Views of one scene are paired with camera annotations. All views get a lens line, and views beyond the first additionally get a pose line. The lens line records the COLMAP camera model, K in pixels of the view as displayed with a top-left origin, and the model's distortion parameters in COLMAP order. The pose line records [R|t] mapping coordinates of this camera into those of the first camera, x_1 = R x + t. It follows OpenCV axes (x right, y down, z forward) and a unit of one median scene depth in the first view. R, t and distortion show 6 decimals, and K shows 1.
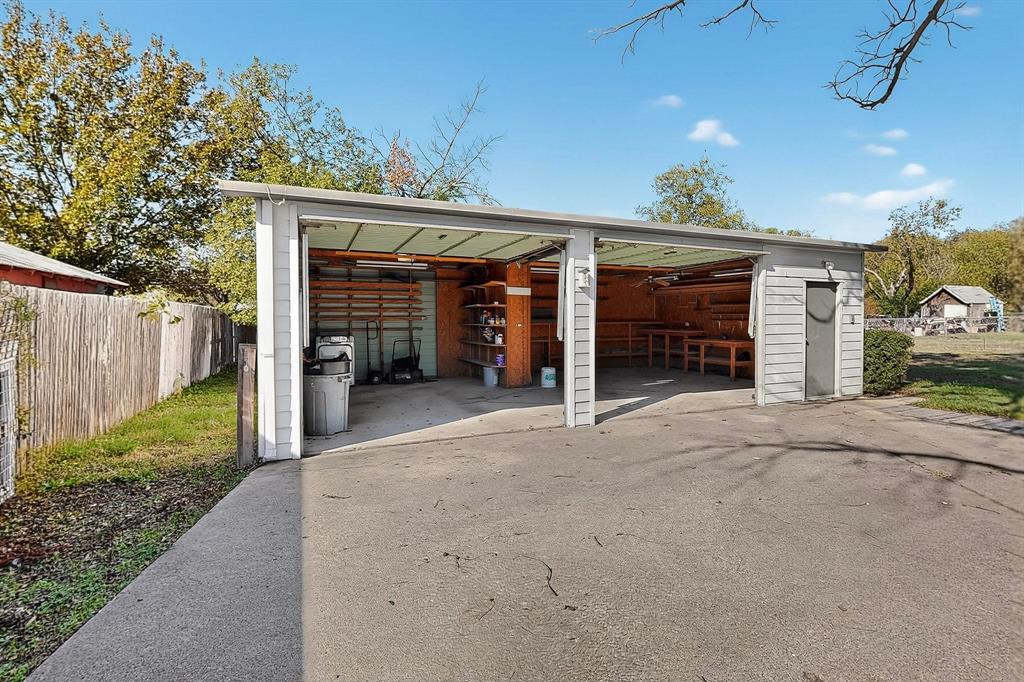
lens RADIAL K [[441.8, 0, 513.5], [0, 441.8, 319.3], [0, 0, 1]] dist [-0.000051, -0.000010]
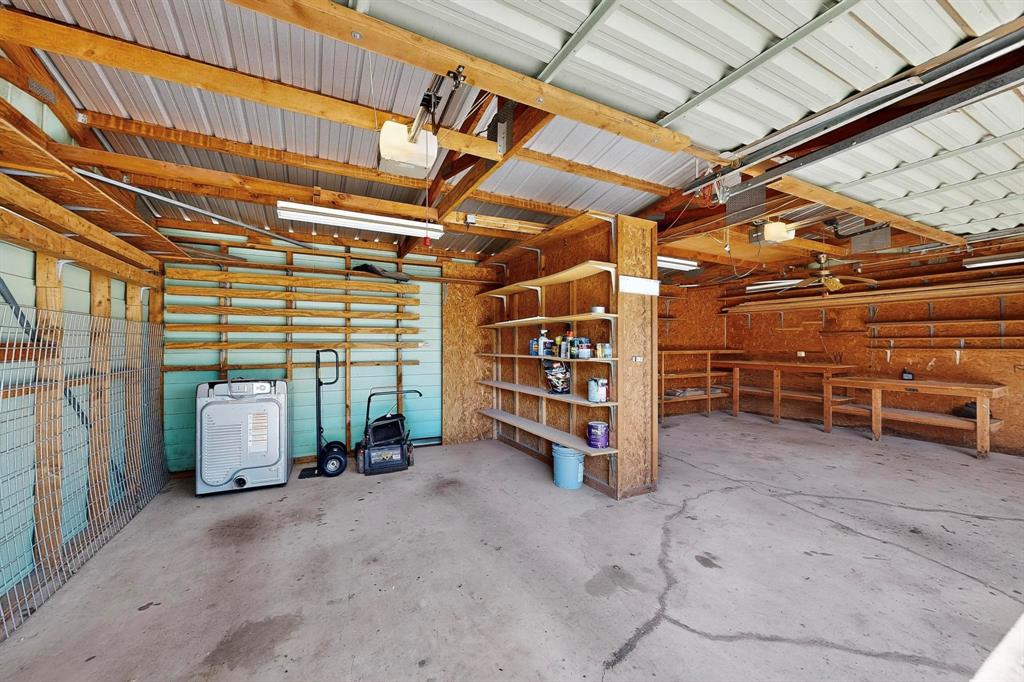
lens RADIAL K [[445.9, 0, 512.0], [0, 445.9, 341.0], [0, 0, 1]] dist [-0.000817, -0.000051]
pose [[0.999340, 0.001455, 0.036297, -0.110706], [-0.001013, 0.999925, -0.012196, -0.000096], [-0.036312, 0.012152, 0.999267, 0.426025]]
